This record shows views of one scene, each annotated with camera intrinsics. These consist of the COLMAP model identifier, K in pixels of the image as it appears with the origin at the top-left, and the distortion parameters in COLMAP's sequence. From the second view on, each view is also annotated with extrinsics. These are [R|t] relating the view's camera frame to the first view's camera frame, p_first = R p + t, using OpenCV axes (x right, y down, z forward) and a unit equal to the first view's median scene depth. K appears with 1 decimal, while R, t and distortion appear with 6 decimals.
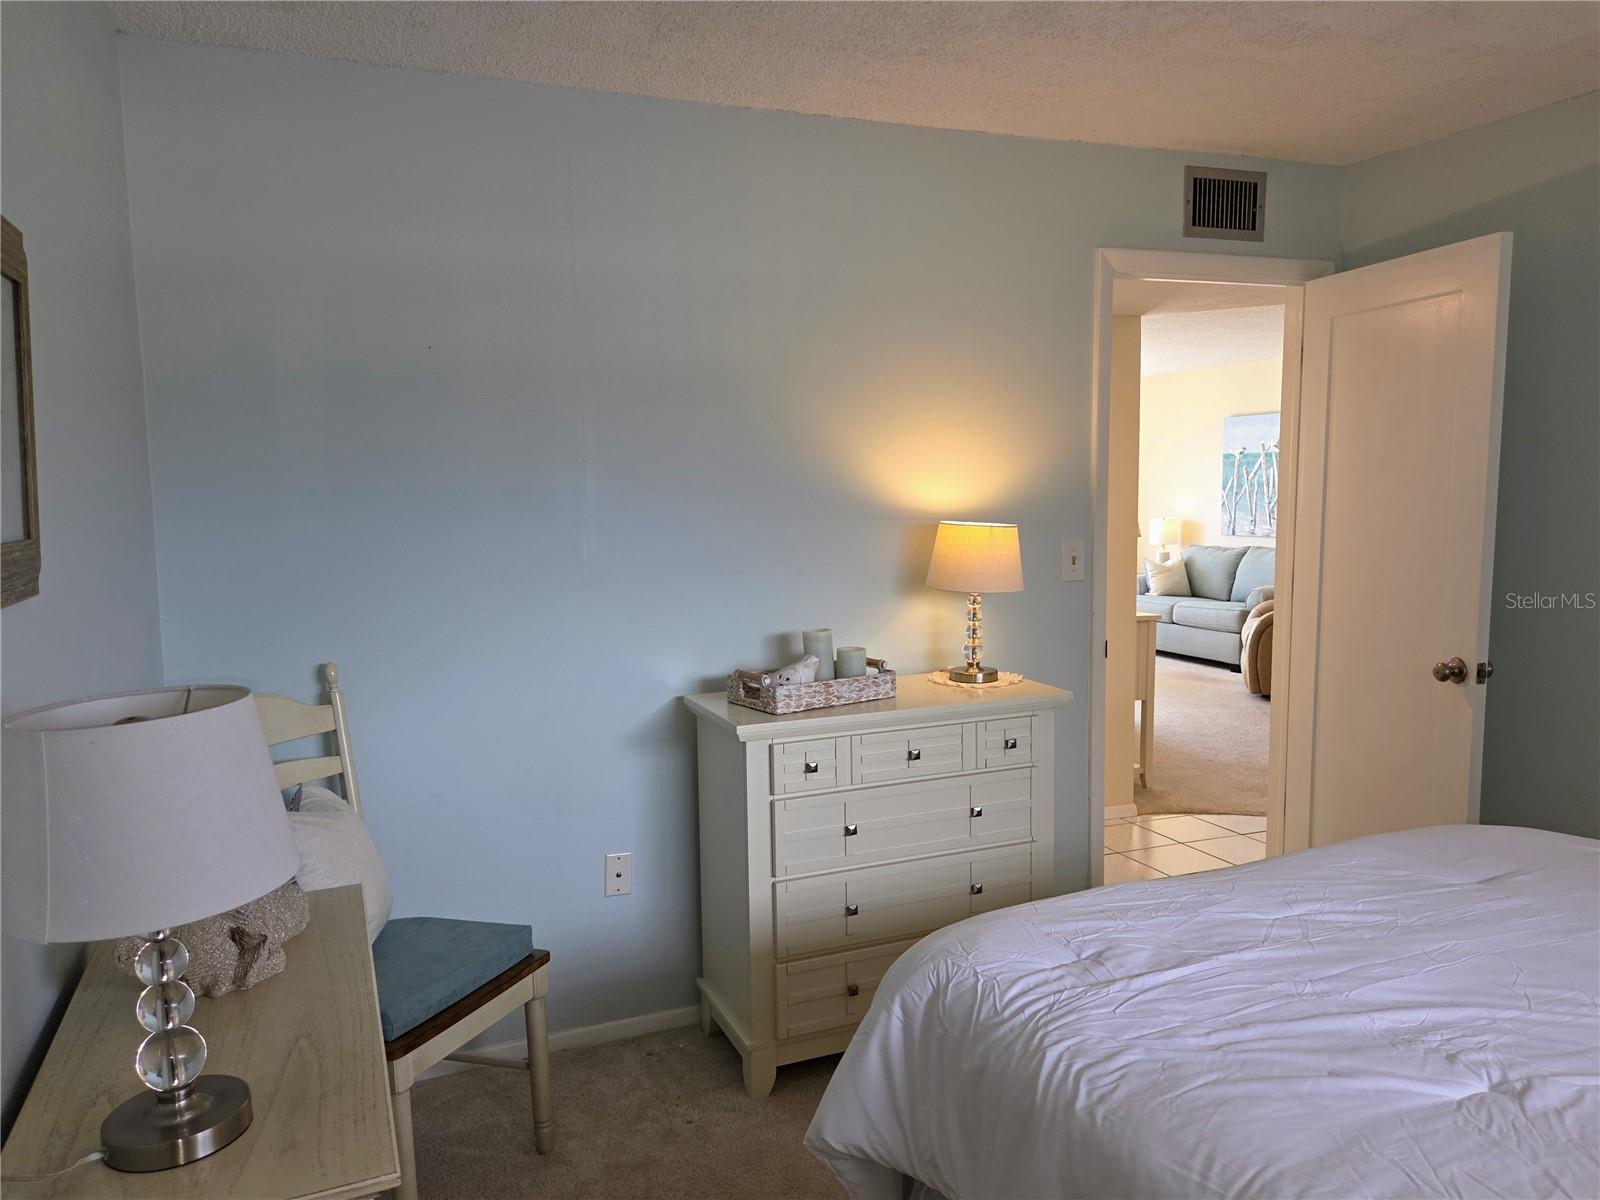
lens RADIAL K [[1158.7, 0, 793.6], [0, 1158.7, 607.1], [0, 0, 1]] dist [0.078315, -0.061132]
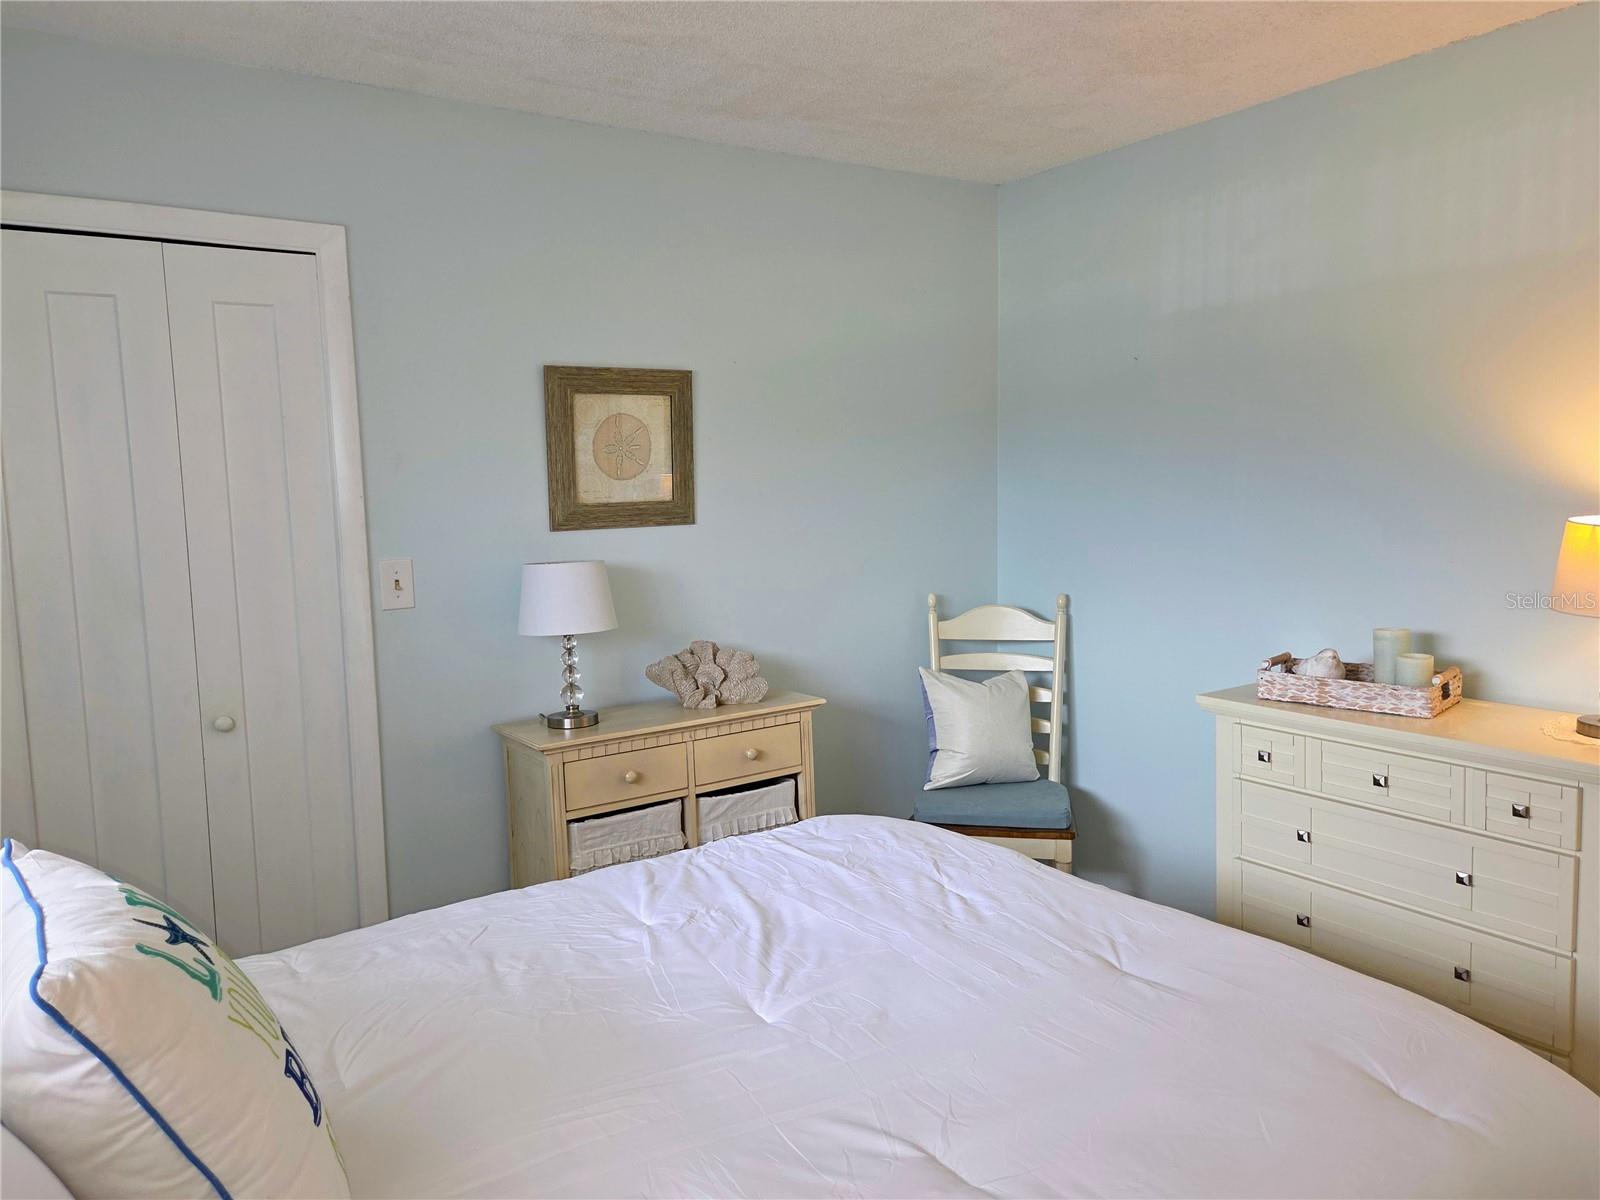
lens RADIAL K [[1158.7, 0, 799.7], [0, 1158.7, 597.6], [0, 0, 1]] dist [0.078315, -0.061132]
pose [[0.174637, 0.112157, -0.978224, 0.894982], [-0.080629, 0.991784, 0.099317, -0.062245], [0.981326, 0.061529, 0.182246, 0.415592]]
